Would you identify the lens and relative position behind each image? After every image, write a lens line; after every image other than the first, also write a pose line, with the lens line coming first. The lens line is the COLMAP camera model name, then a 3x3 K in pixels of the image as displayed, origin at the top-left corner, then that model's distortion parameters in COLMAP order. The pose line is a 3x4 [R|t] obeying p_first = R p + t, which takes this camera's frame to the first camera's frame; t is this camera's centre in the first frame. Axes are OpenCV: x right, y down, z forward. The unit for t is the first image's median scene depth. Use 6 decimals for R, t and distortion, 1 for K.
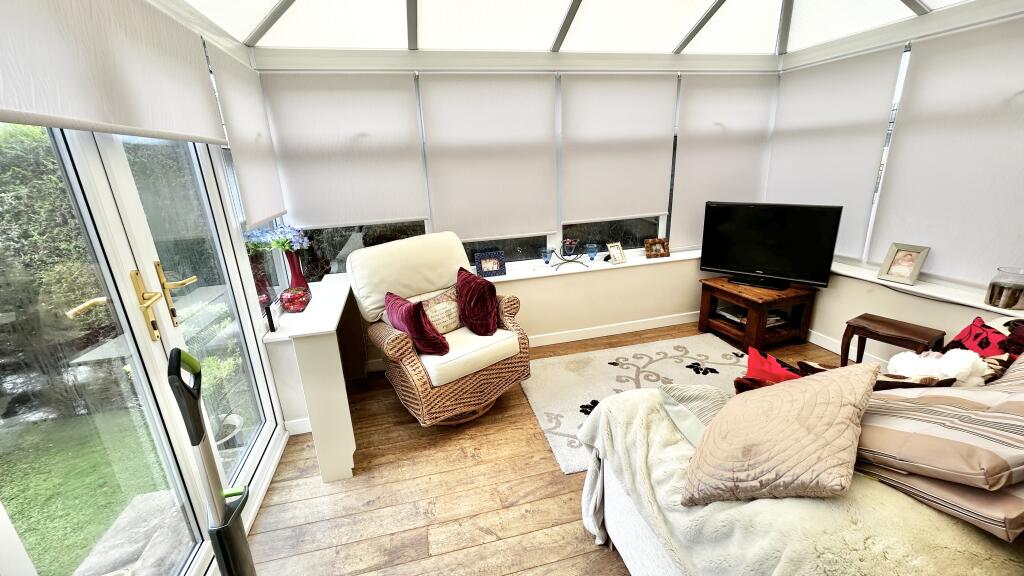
lens RADIAL K [[419.1, 0, 511.0], [0, 419.1, 287.6], [0, 0, 1]] dist [0.002642, 0.000127]
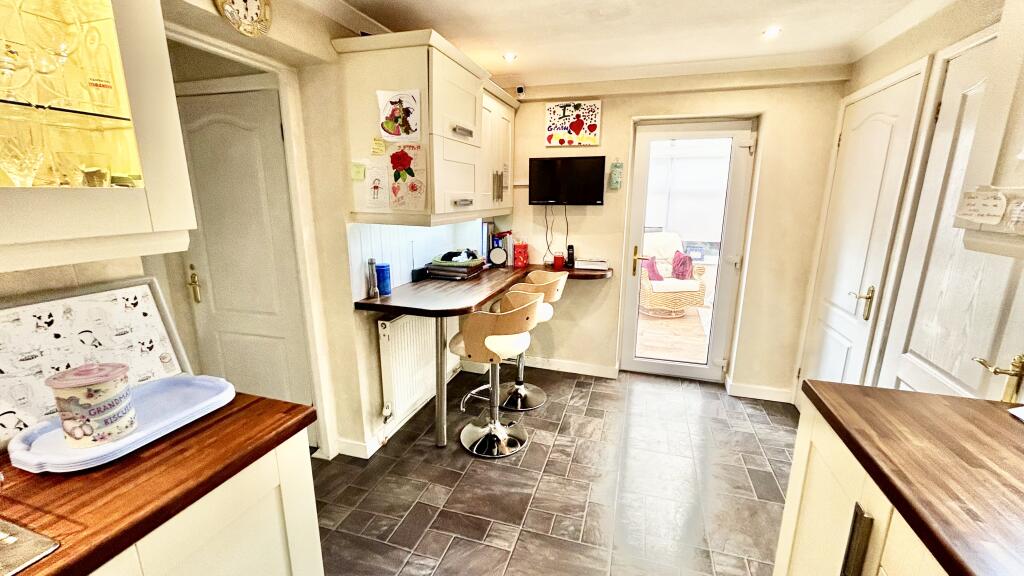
lens RADIAL K [[419.1, 0, 512.3], [0, 419.1, 289.6], [0, 0, 1]] dist [0.002642, 0.000127]
pose [[0.851391, 0.161547, -0.499035, 0.271704], [-0.197466, 0.980113, -0.019611, 0.369695], [0.485943, 0.115239, 0.866360, -1.278787]]
